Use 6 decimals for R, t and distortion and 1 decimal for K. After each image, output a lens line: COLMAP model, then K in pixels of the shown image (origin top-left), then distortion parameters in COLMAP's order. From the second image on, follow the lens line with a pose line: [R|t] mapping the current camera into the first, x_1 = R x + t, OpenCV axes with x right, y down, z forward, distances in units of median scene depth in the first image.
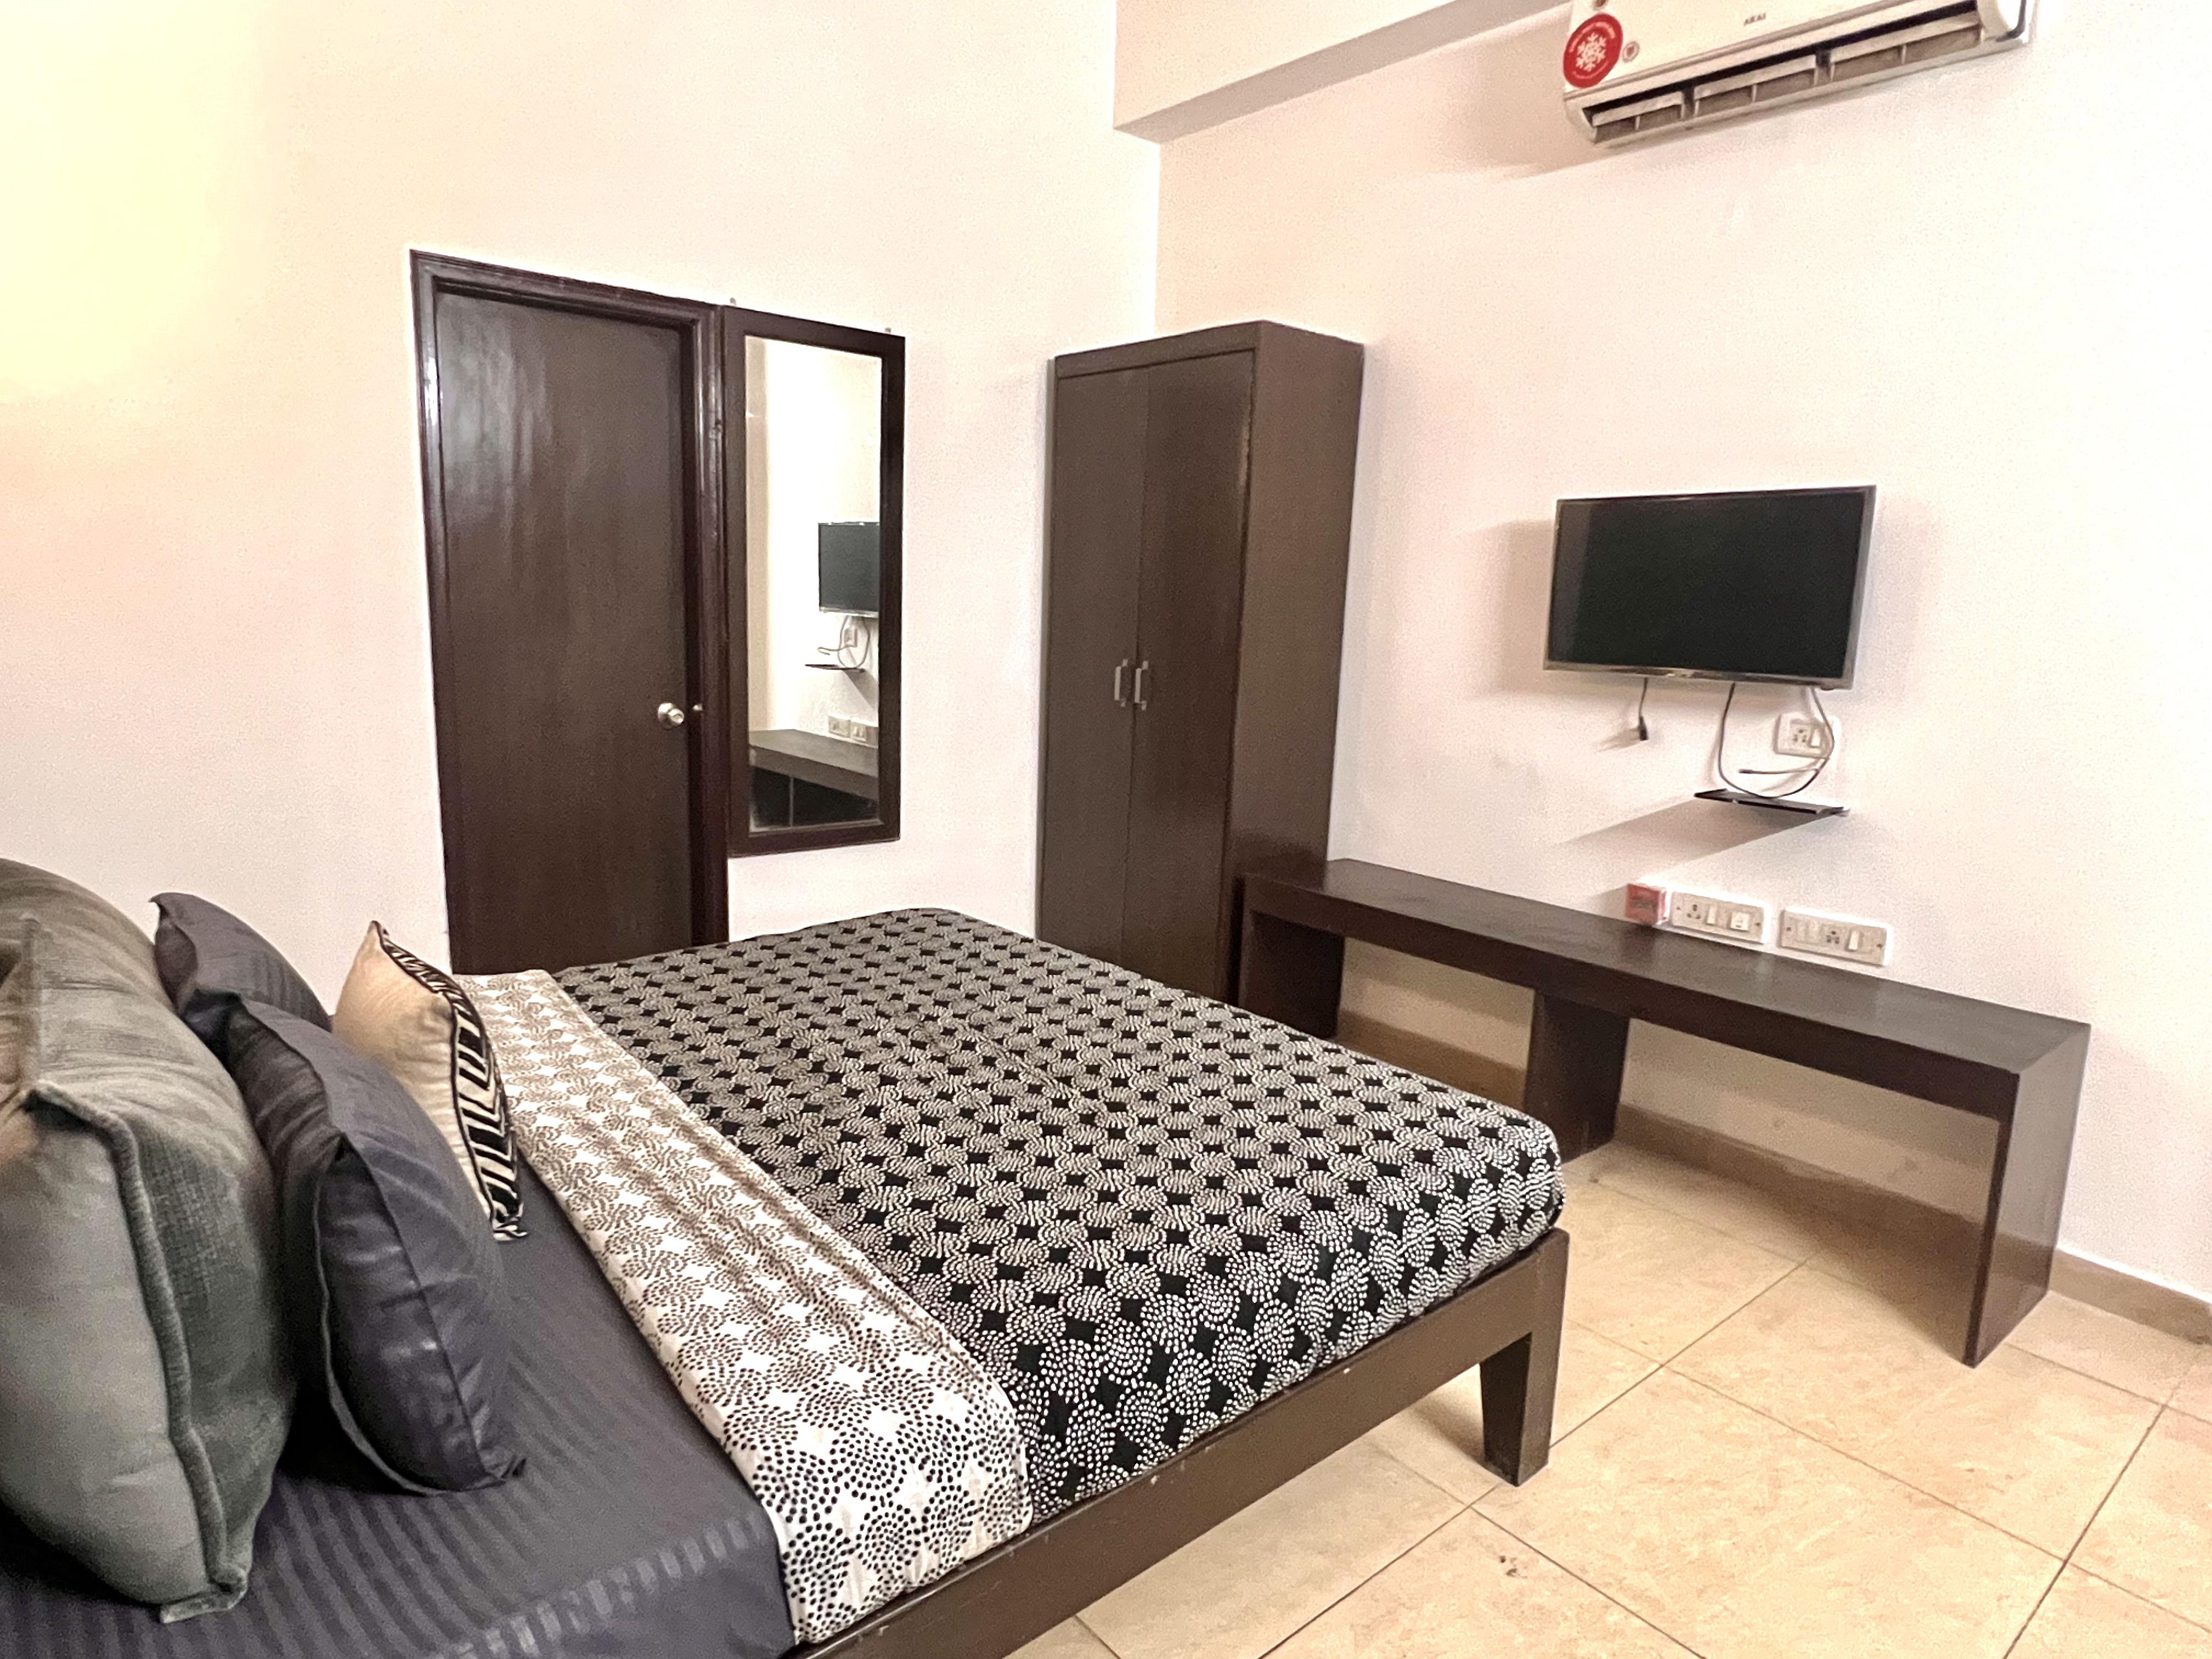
lens RADIAL K [[1284.9, 0, 1101.6], [0, 1284.9, 817.2], [0, 0, 1]] dist [0.007264, 0.000740]
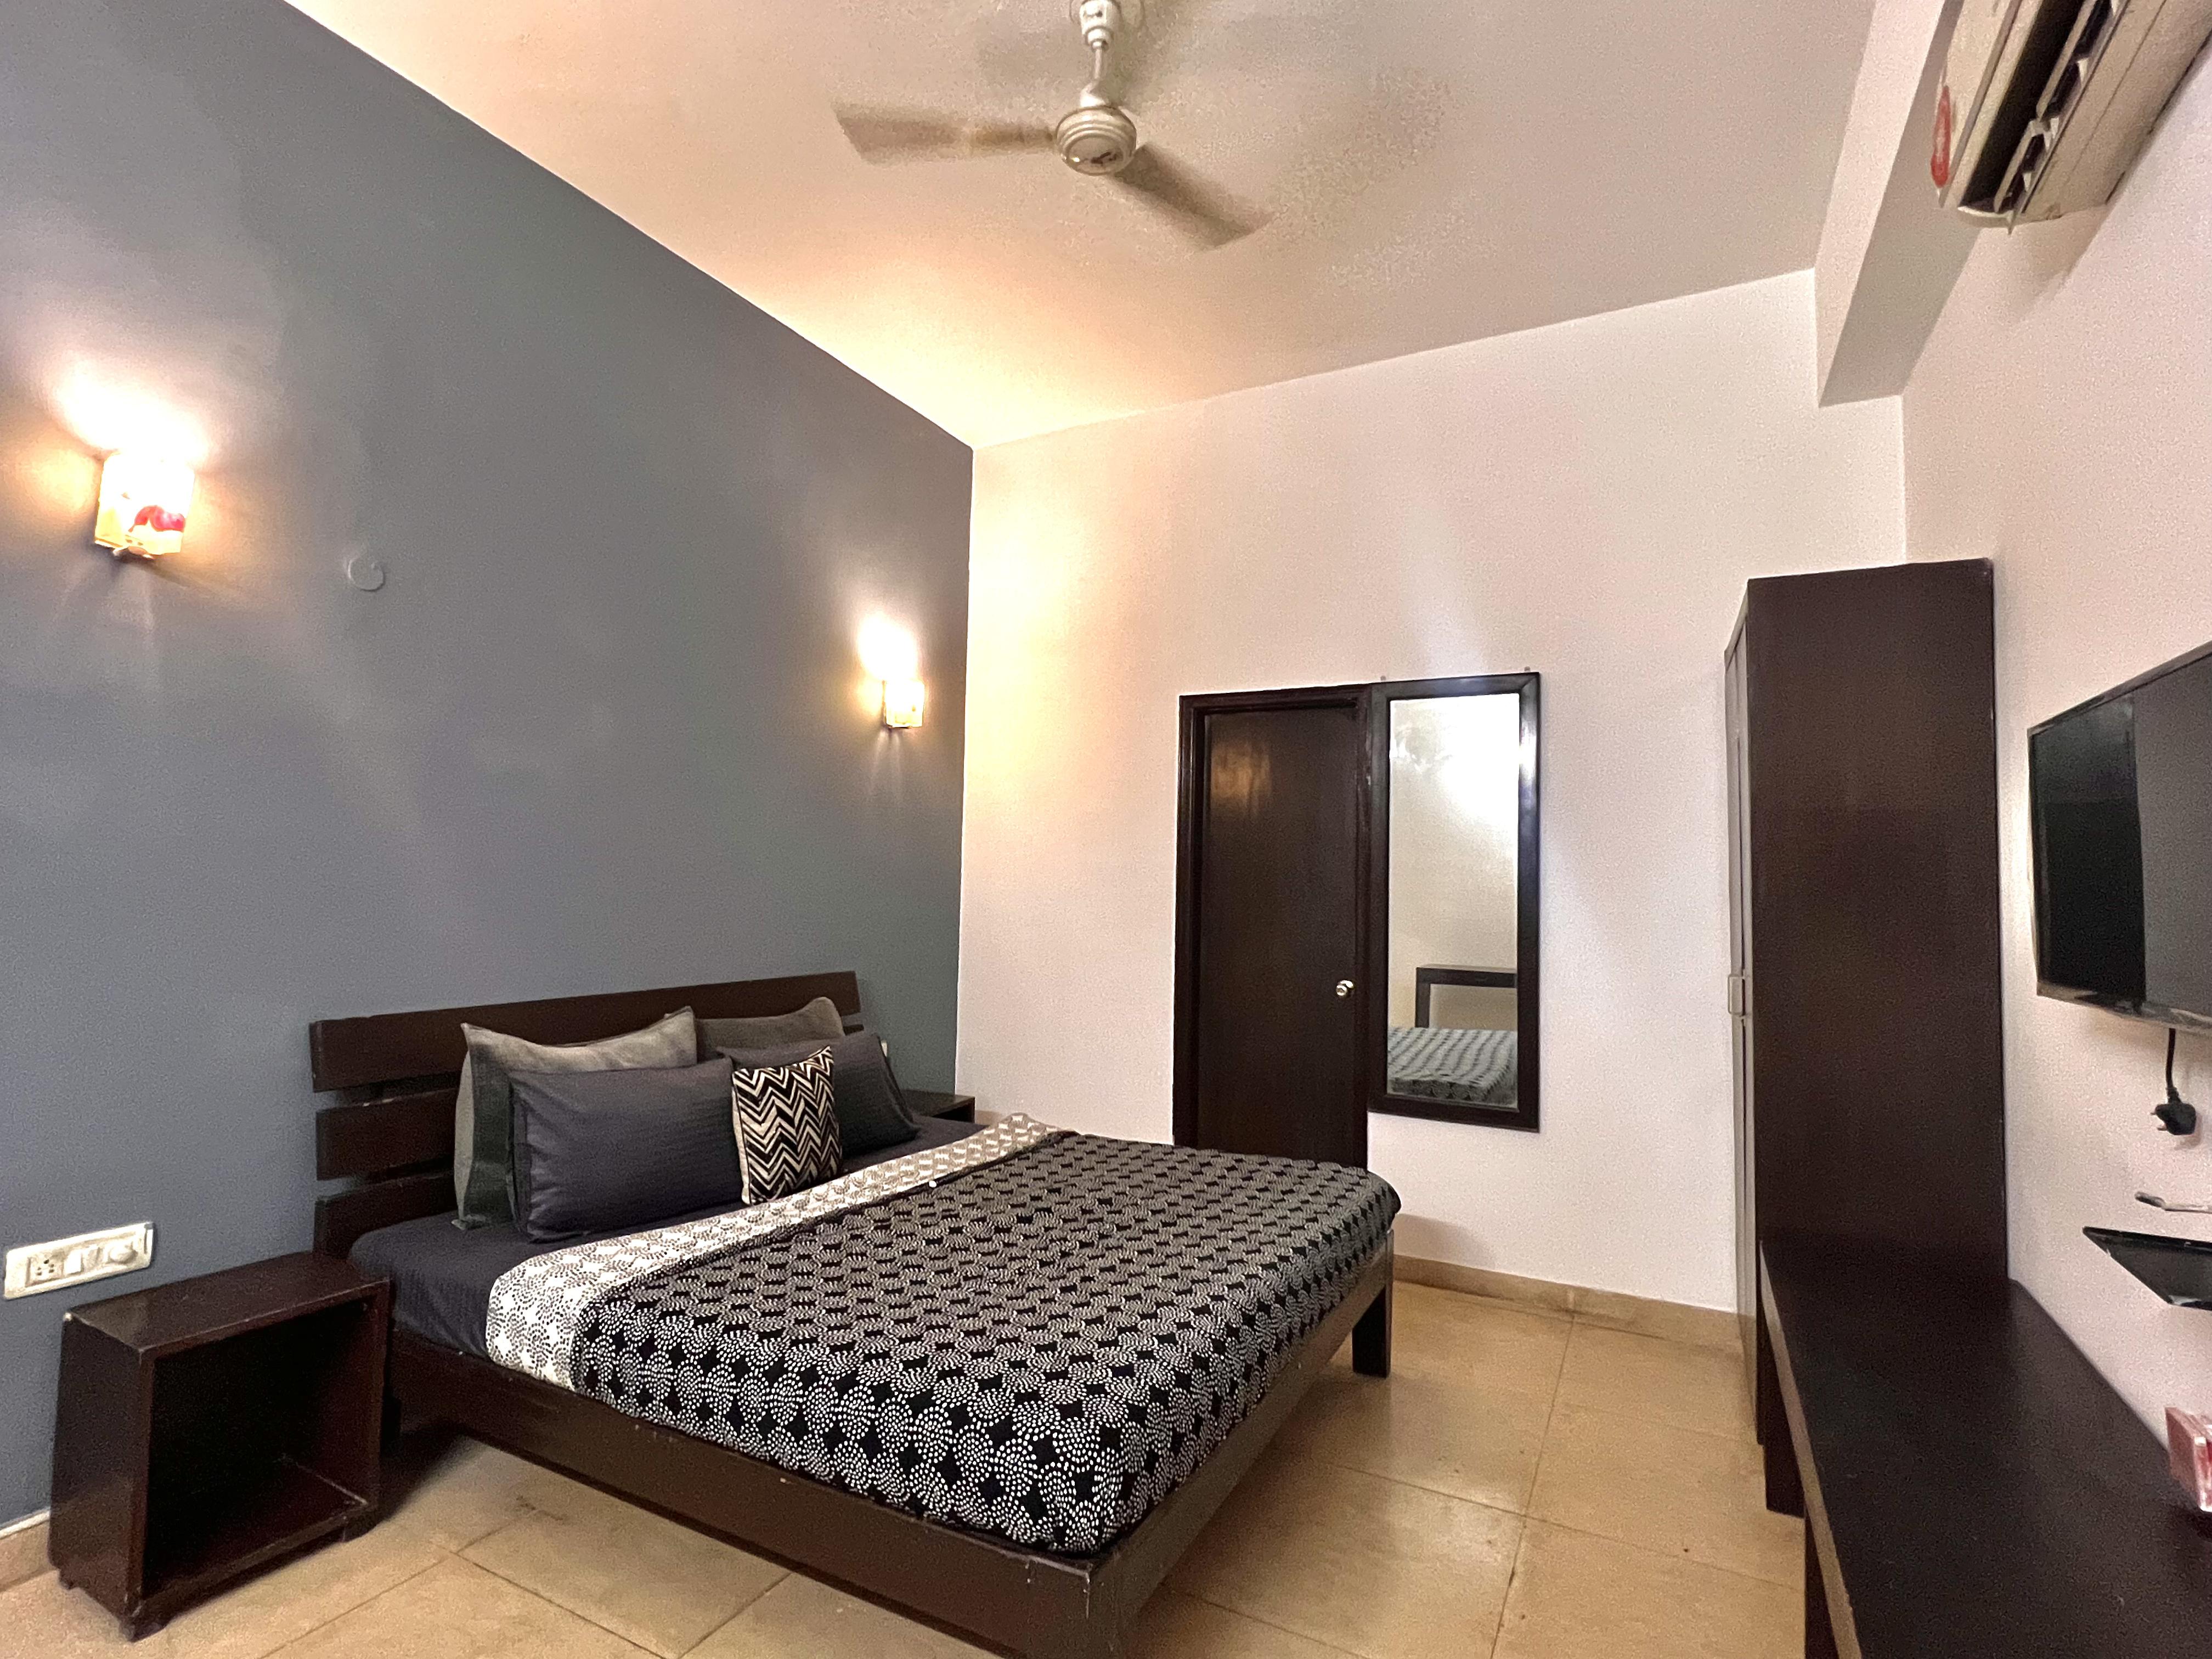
lens RADIAL K [[1098.7, 0, 1094.9], [0, 1098.7, 812.4], [0, 0, 1]] dist [0.000676, 0.000478]
pose [[0.377685, -0.084753, -0.922047, 0.815368], [-0.170474, 0.972415, -0.159211, -0.046805], [0.910106, 0.217317, 0.352819, 0.467167]]
